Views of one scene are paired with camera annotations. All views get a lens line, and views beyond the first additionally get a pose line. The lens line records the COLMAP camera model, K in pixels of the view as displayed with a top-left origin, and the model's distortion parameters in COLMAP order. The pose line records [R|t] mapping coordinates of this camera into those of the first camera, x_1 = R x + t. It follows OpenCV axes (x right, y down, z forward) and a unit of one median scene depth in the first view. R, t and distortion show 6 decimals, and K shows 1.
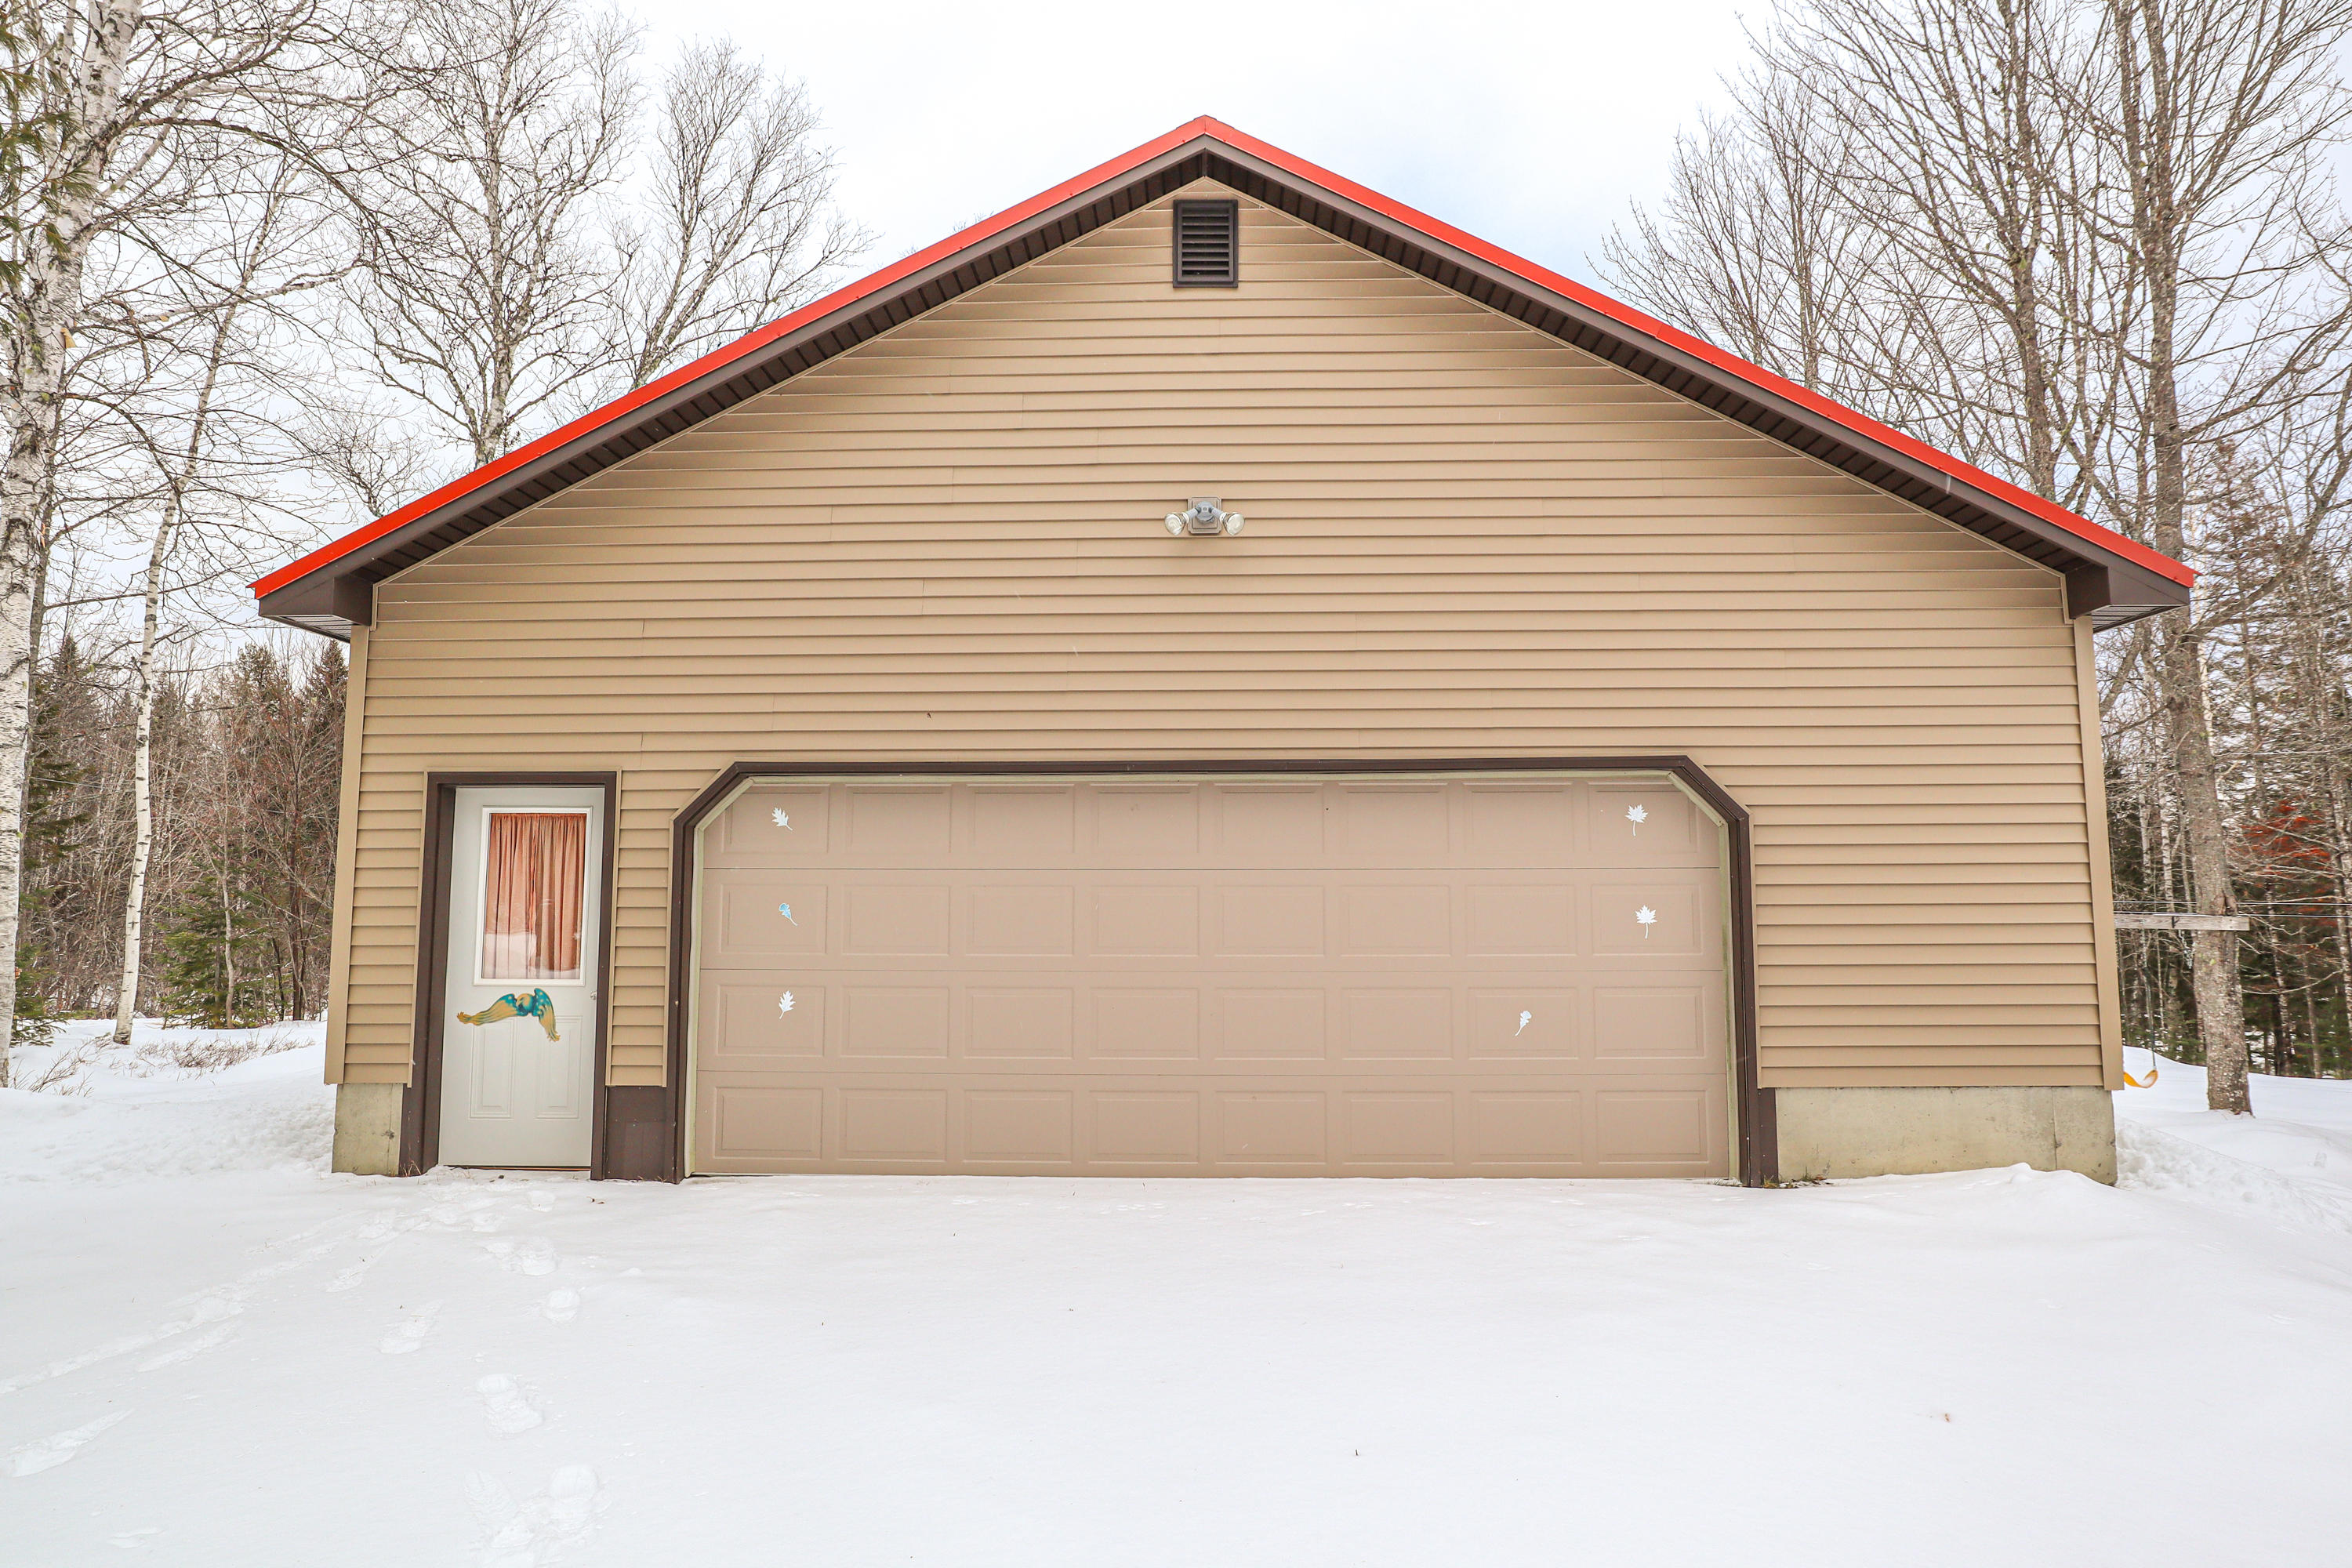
lens RADIAL K [[1258.5, 0, 1177.0], [0, 1258.5, 780.5], [0, 0, 1]] dist [-0.044595, 0.015481]
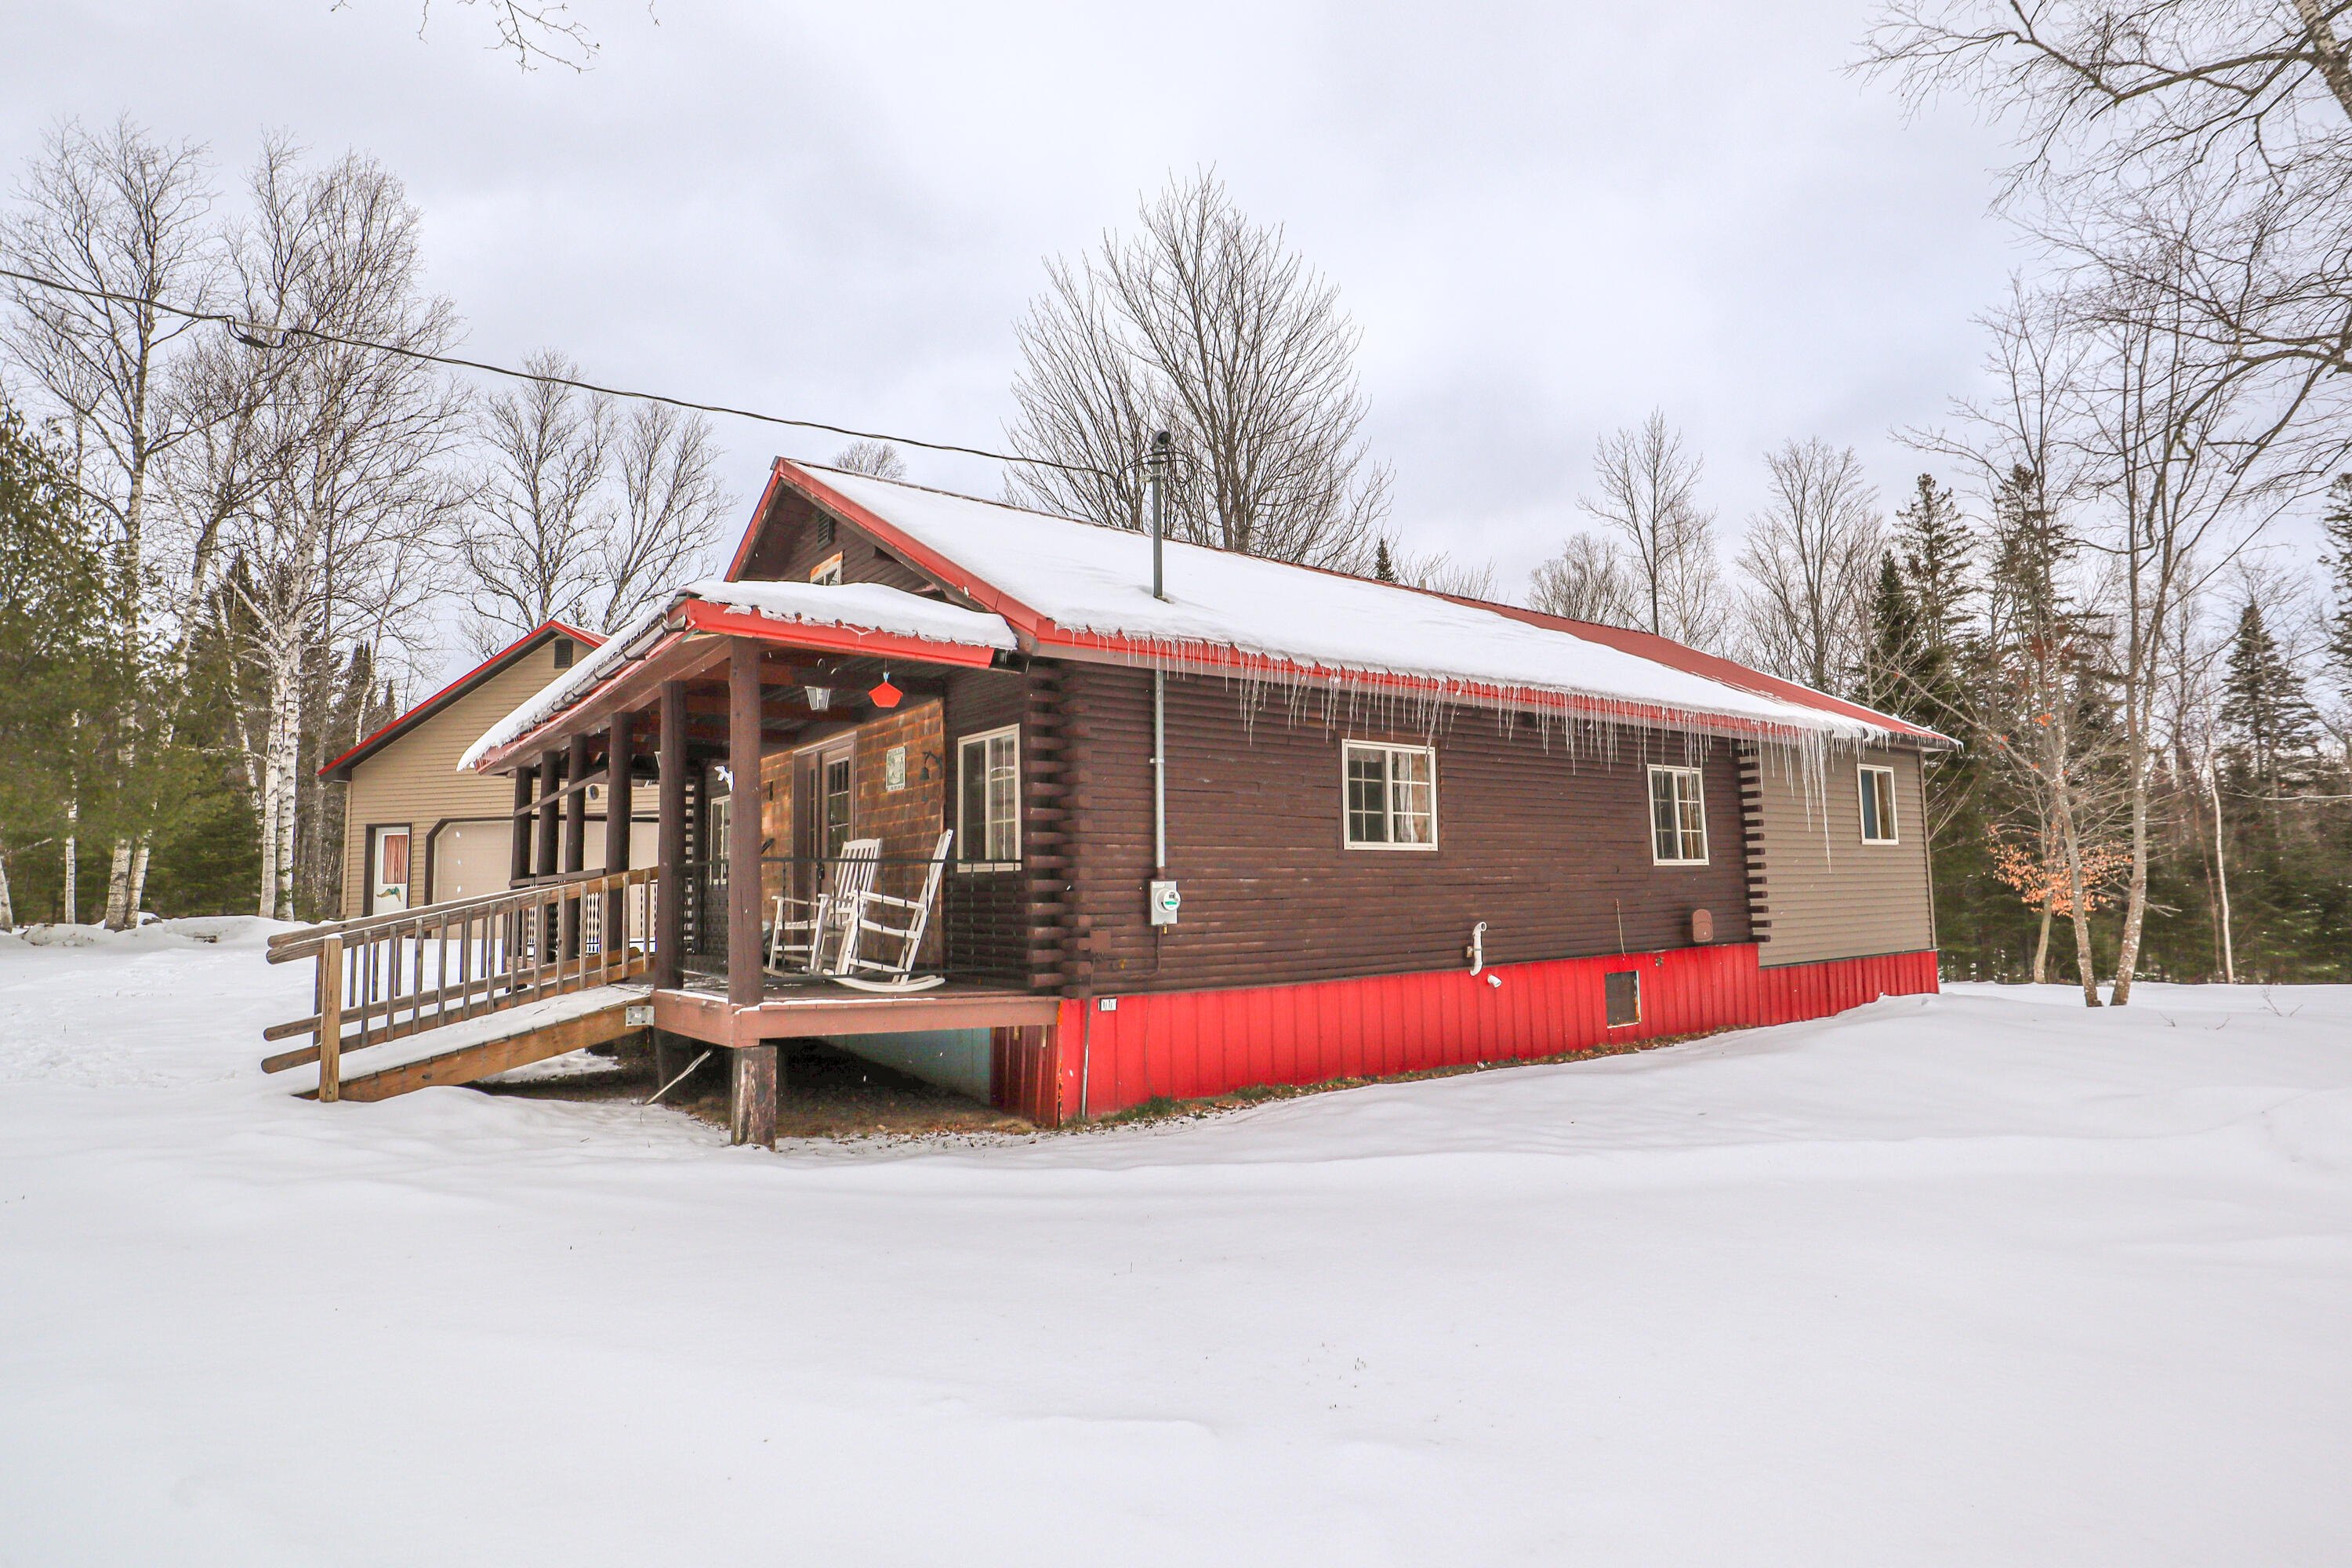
lens RADIAL K [[1199.0, 0, 1176.0], [0, 1199.0, 784.0], [0, 0, 1]] dist [-0.025517, 0.001293]
pose [[0.978213, -0.035039, -0.204623, 2.246729], [0.037513, 0.999262, 0.008224, -0.060762], [0.204184, -0.015720, 0.978806, -1.737998]]
